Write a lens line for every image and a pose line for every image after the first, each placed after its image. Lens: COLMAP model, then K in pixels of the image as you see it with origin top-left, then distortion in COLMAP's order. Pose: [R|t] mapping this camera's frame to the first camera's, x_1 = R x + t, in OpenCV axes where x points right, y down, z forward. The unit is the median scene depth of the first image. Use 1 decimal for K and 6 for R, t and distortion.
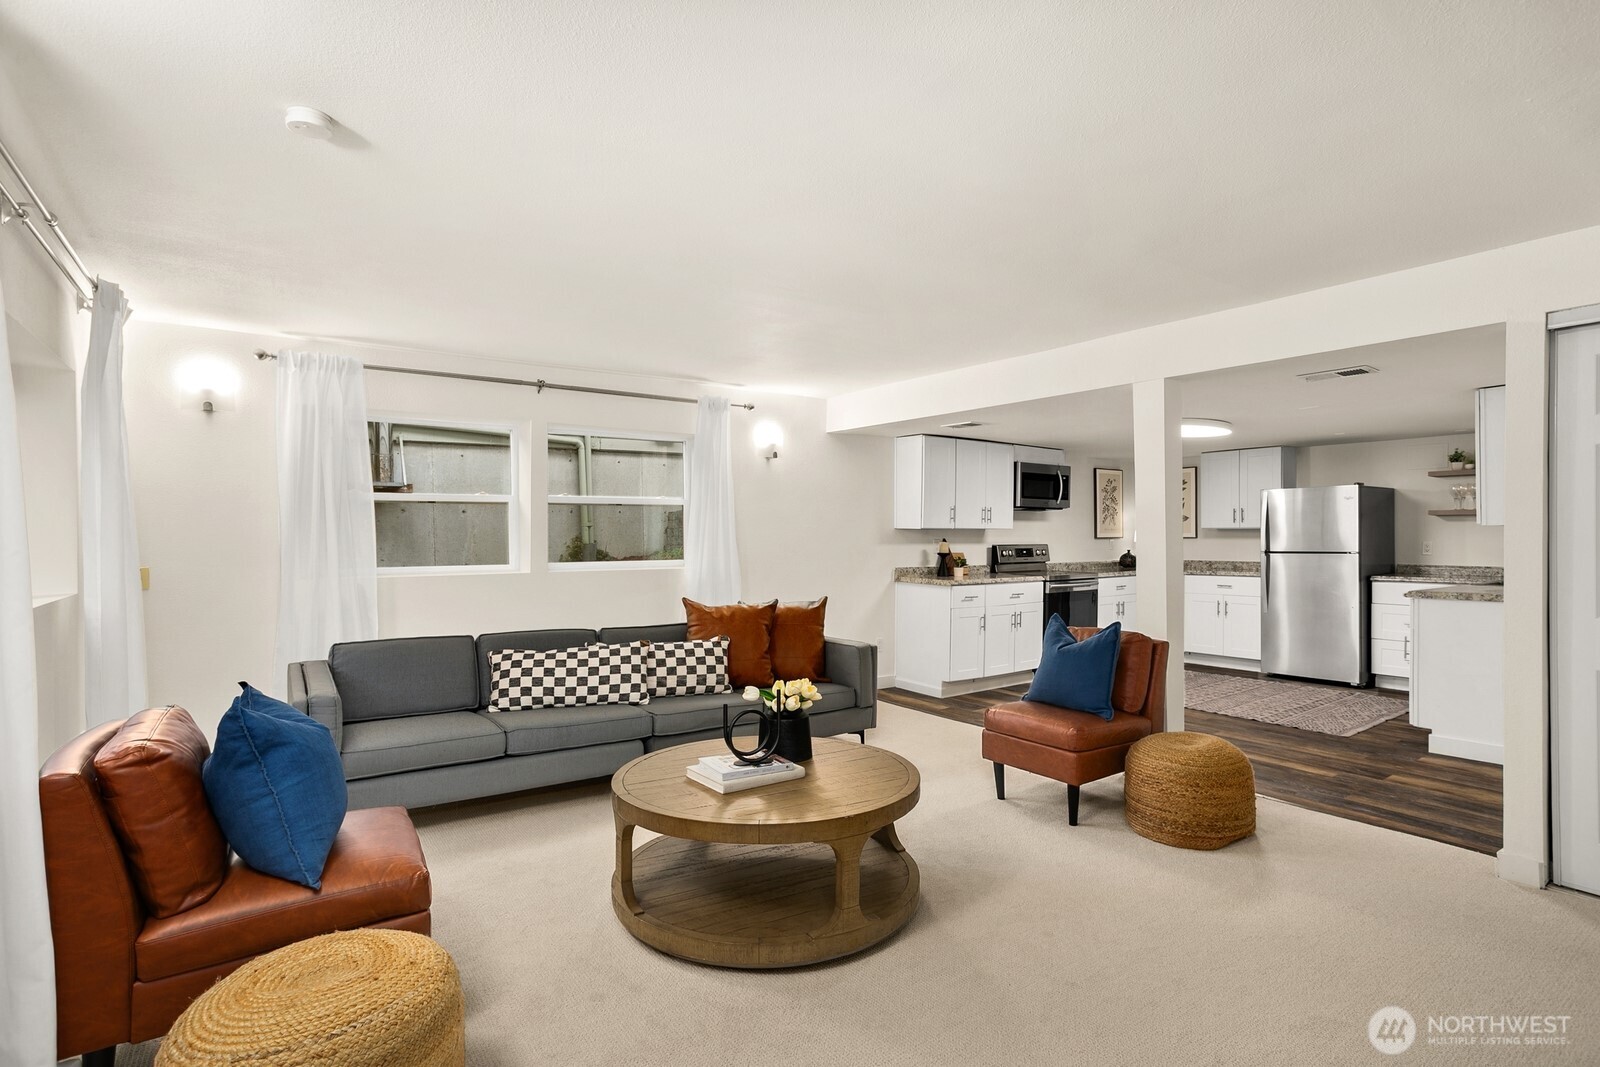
lens RADIAL K [[772.2, 0, 808.2], [0, 772.2, 541.1], [0, 0, 1]] dist [-0.021124, 0.013541]
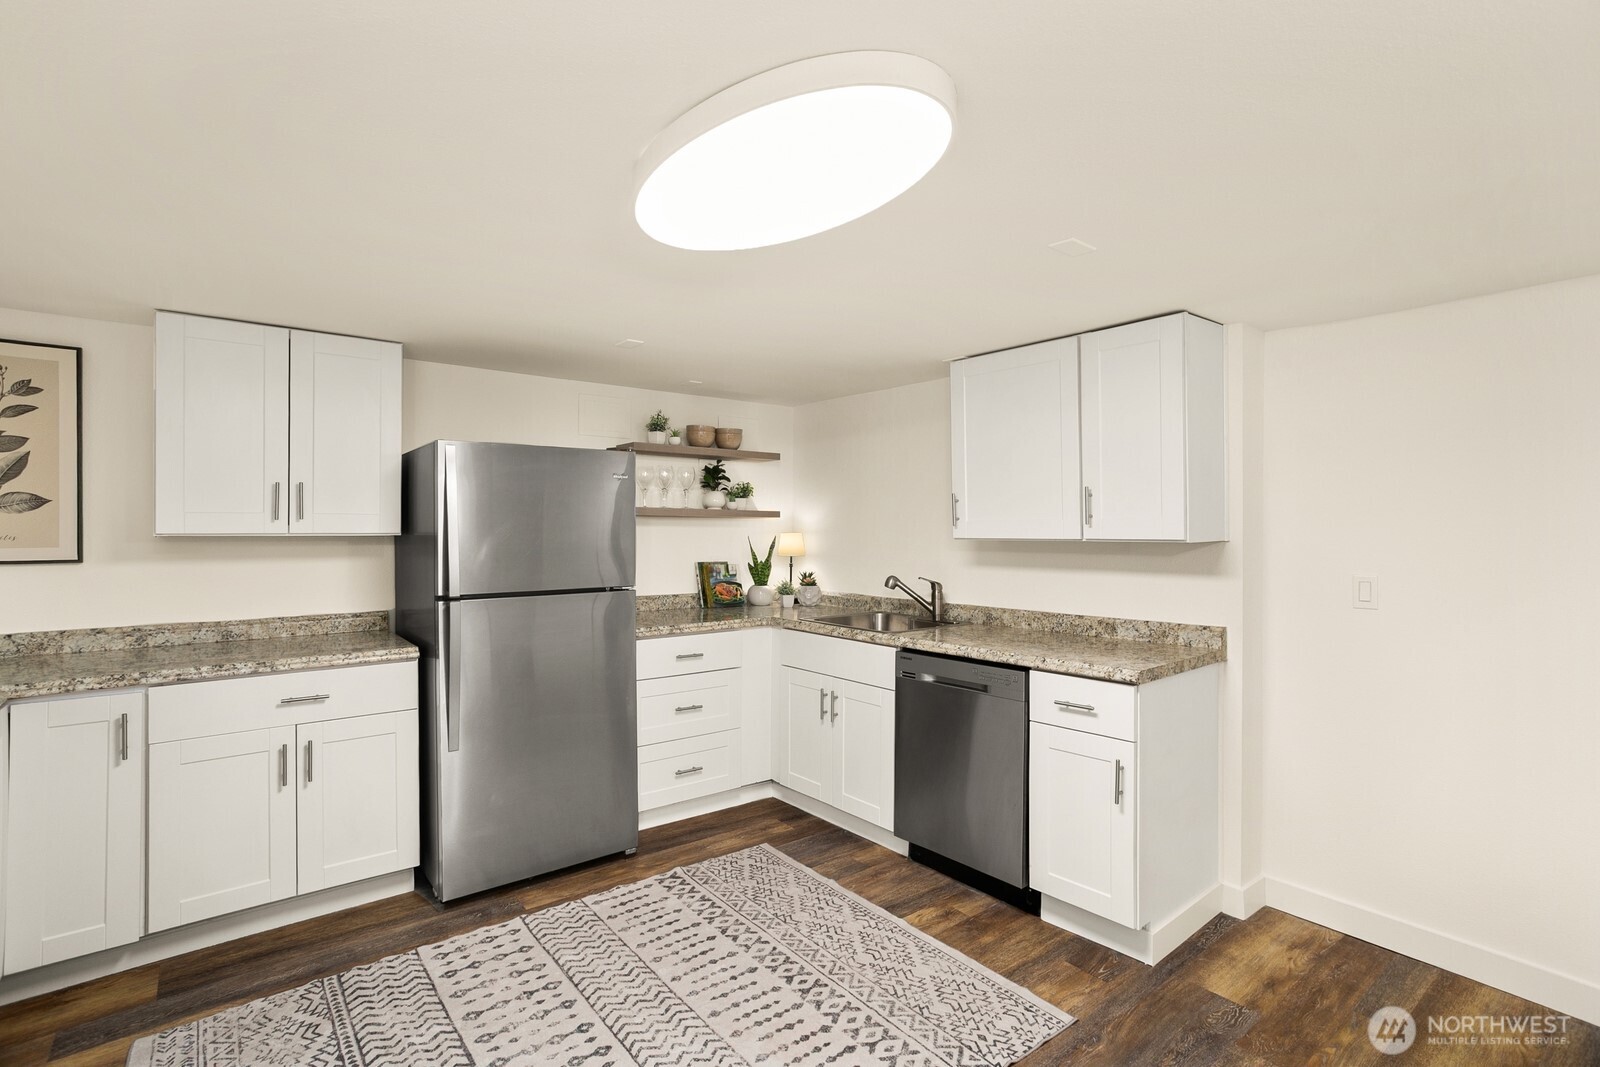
lens RADIAL K [[772.2, 0, 798.3], [0, 772.2, 519.8], [0, 0, 1]] dist [-0.021124, 0.013541]
pose [[-0.036610, 0.018487, 0.999159, 0.185471], [0.006230, 0.999814, -0.018271, -0.016456], [-0.999310, 0.005556, -0.036718, 0.807580]]
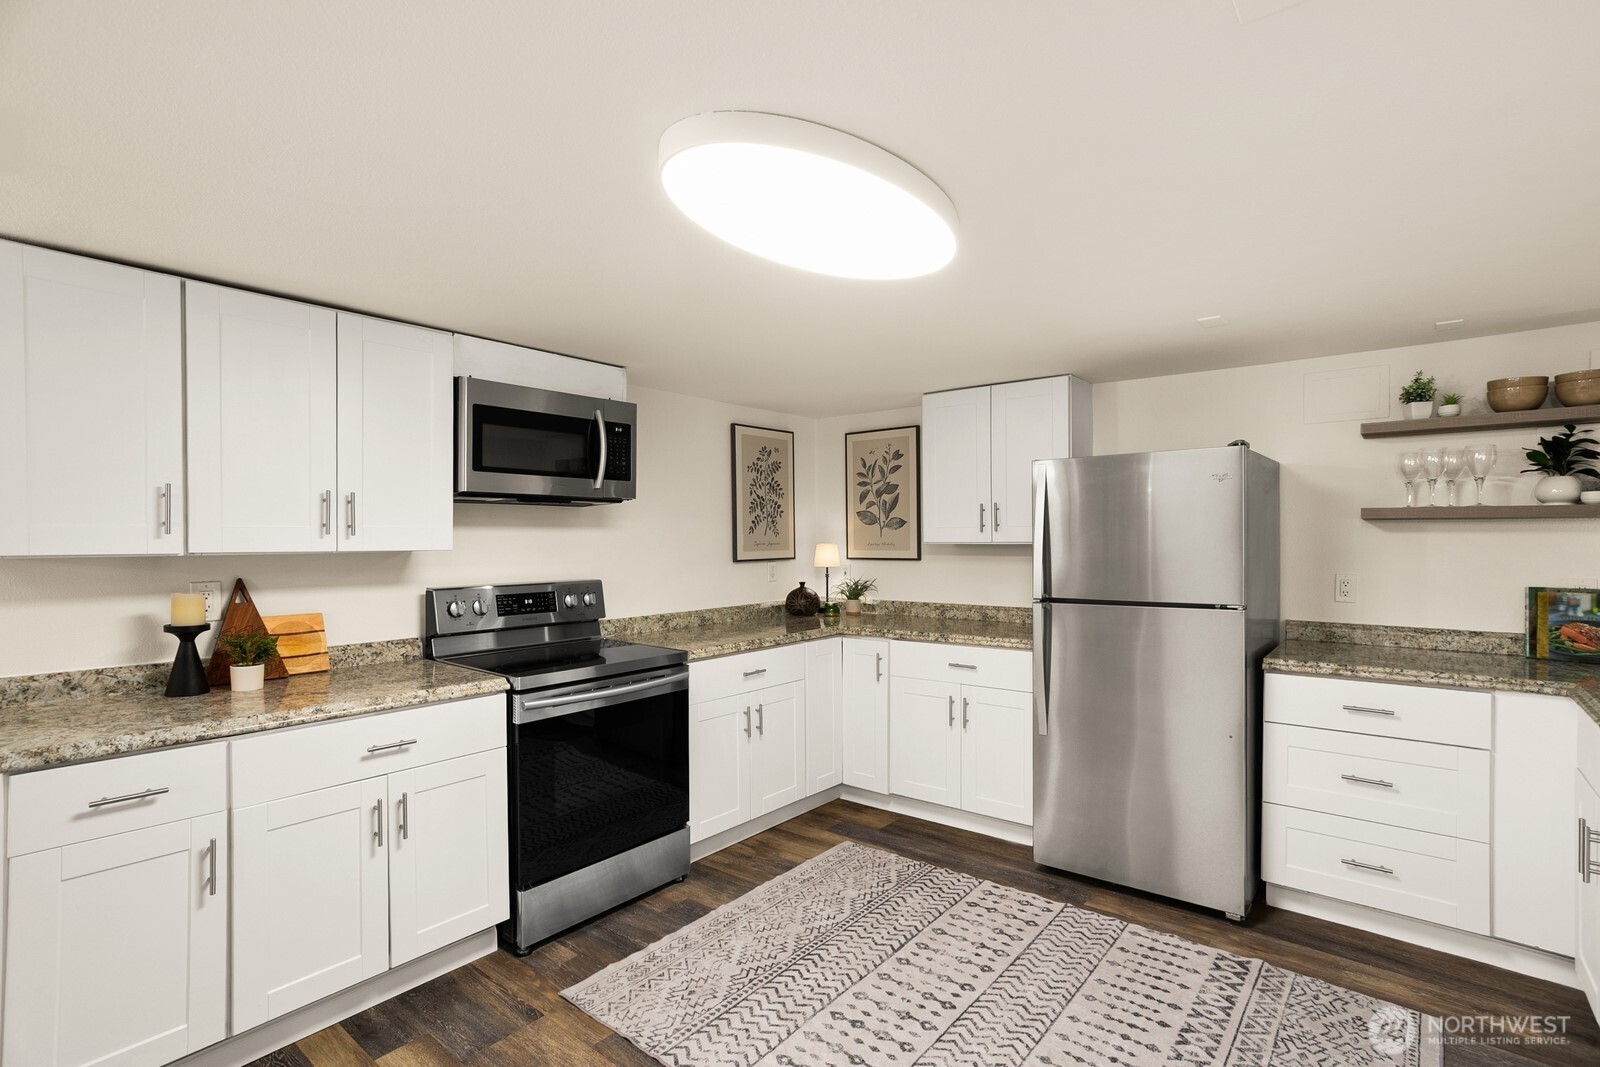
lens RADIAL K [[772.2, 0, 794.8], [0, 772.2, 539.4], [0, 0, 1]] dist [-0.021124, 0.013541]
pose [[0.969458, -0.002695, 0.245243, 0.333574], [0.003566, 0.999989, -0.003109, -0.019219], [-0.245232, 0.003889, 0.969457, 0.577864]]
